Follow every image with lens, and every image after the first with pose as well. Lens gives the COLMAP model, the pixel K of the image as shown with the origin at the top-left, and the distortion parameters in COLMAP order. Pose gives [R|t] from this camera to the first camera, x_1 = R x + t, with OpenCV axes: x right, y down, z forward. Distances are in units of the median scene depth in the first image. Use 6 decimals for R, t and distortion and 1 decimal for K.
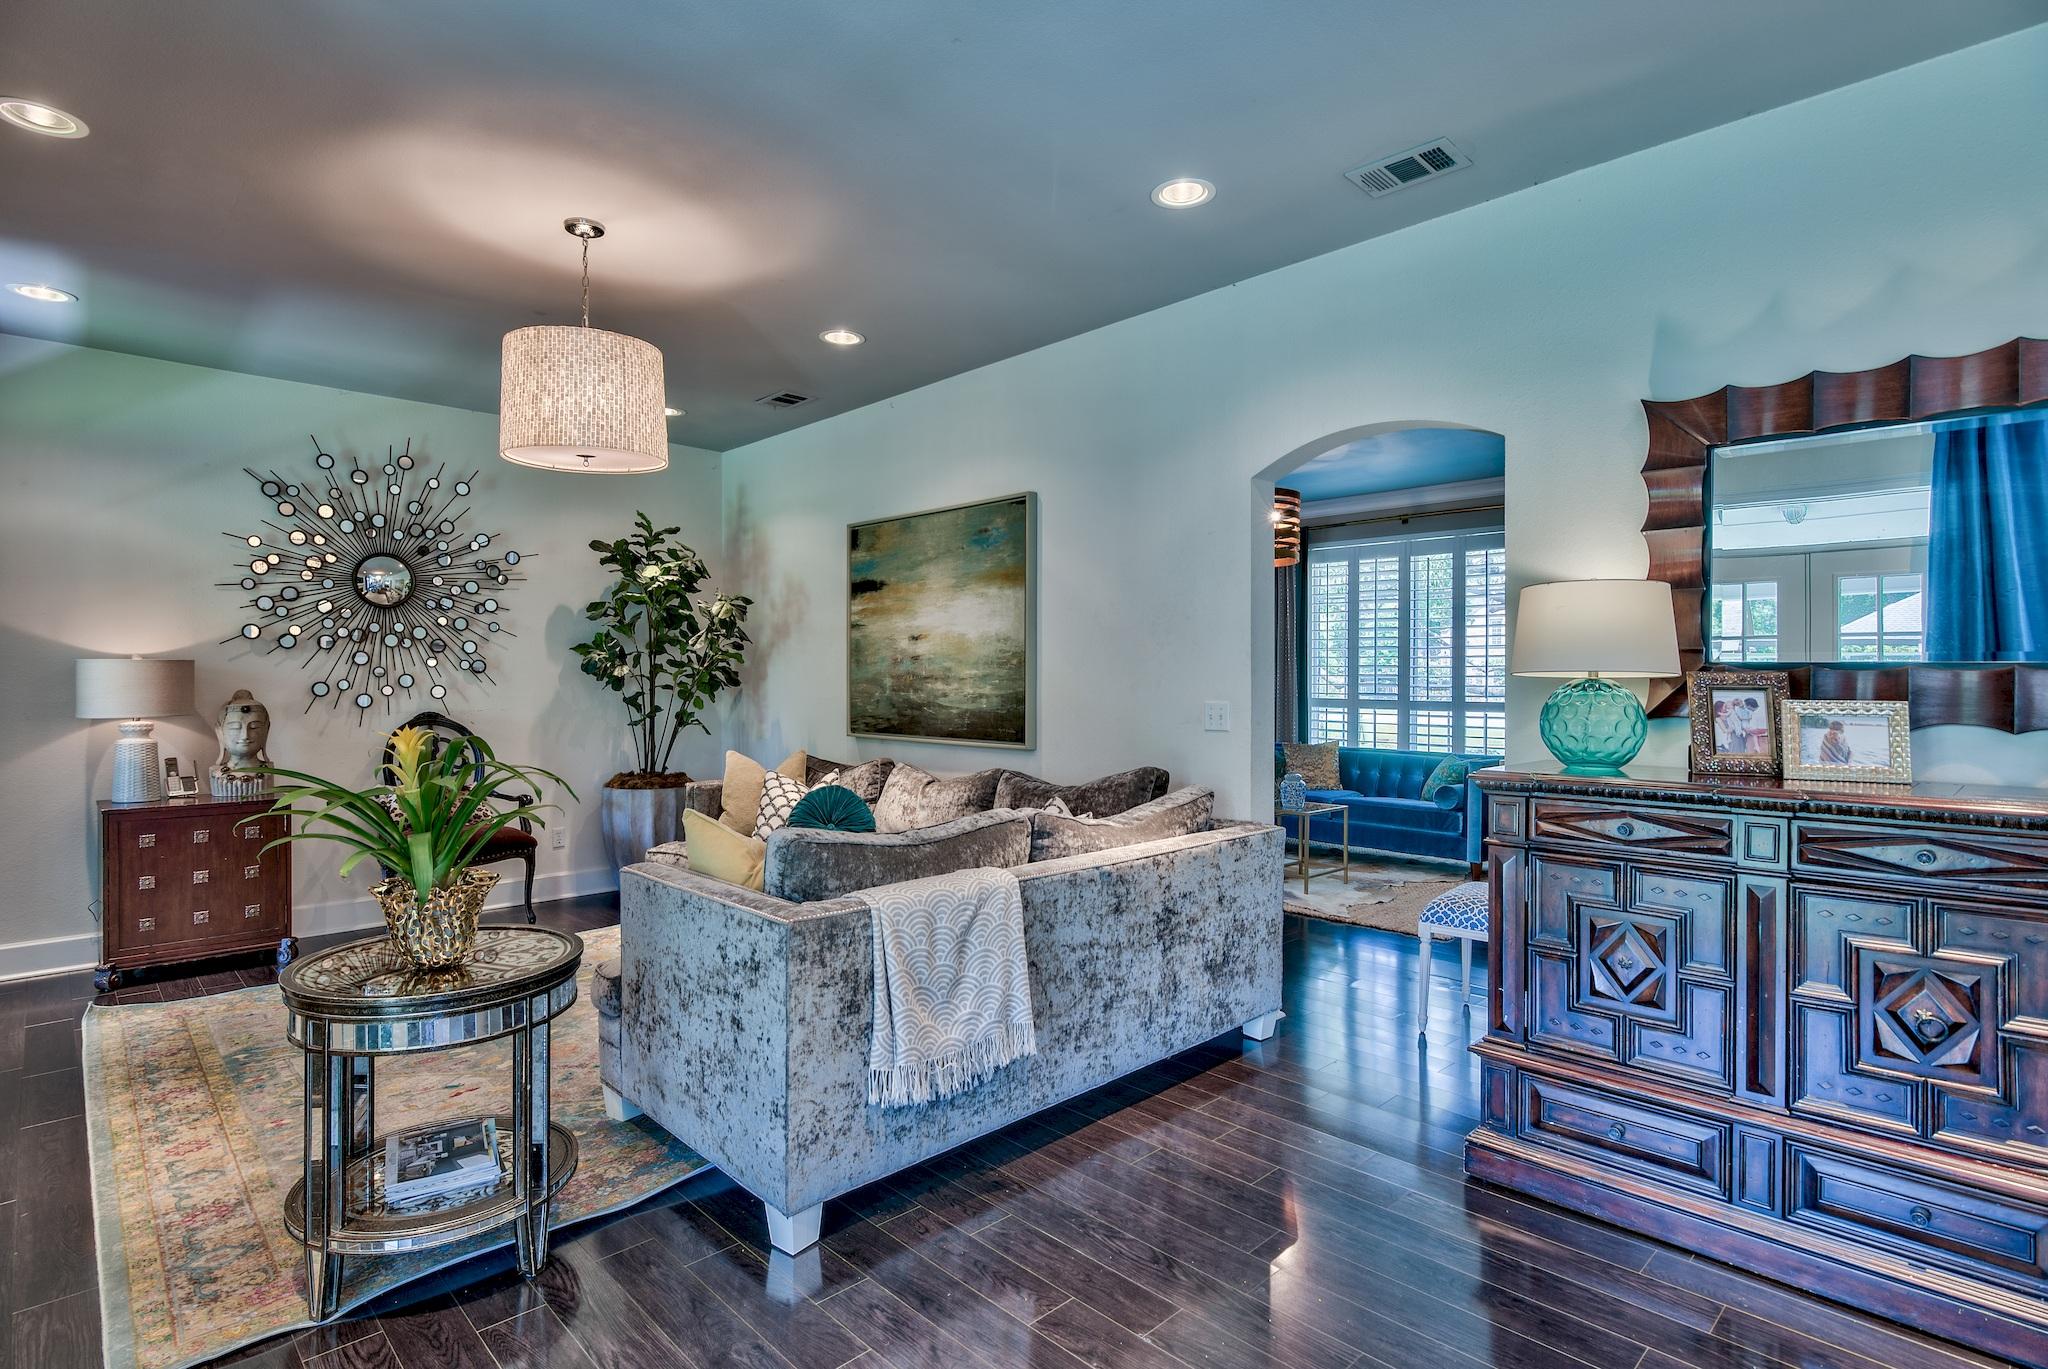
lens RADIAL K [[996.9, 0, 1022.0], [0, 996.9, 692.6], [0, 0, 1]] dist [-0.003642, -0.000267]
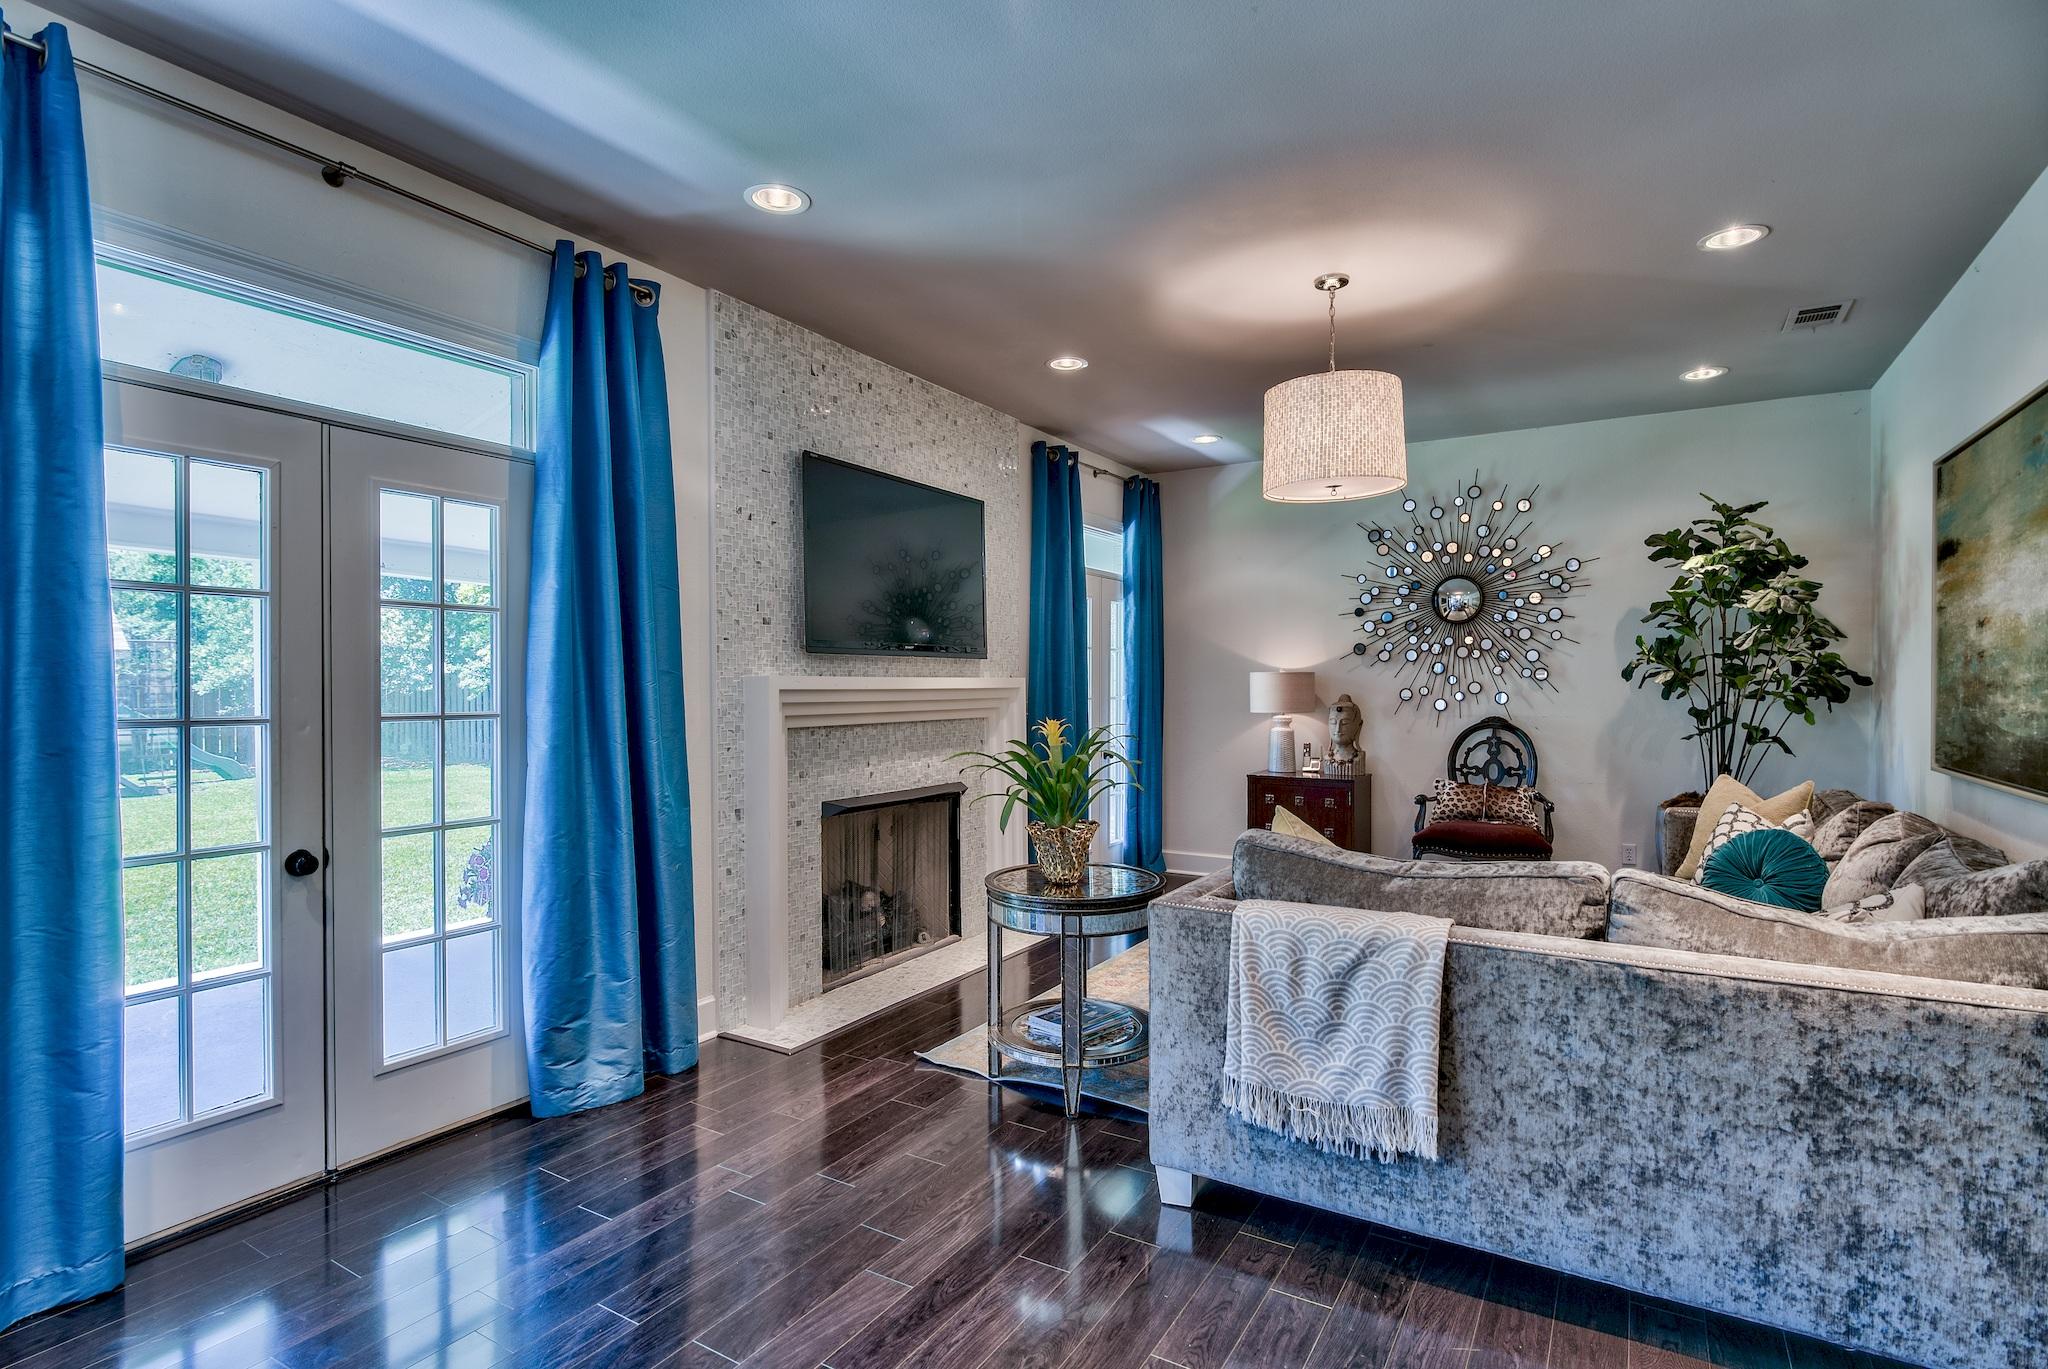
lens RADIAL K [[996.9, 0, 1022.0], [0, 996.9, 692.6], [0, 0, 1]] dist [-0.003642, -0.000267]
pose [[0.266057, 0.007182, -0.963931, 0.335074], [-0.012605, 0.999913, 0.003971, -0.004798], [0.963875, 0.011093, 0.266124, 0.226289]]
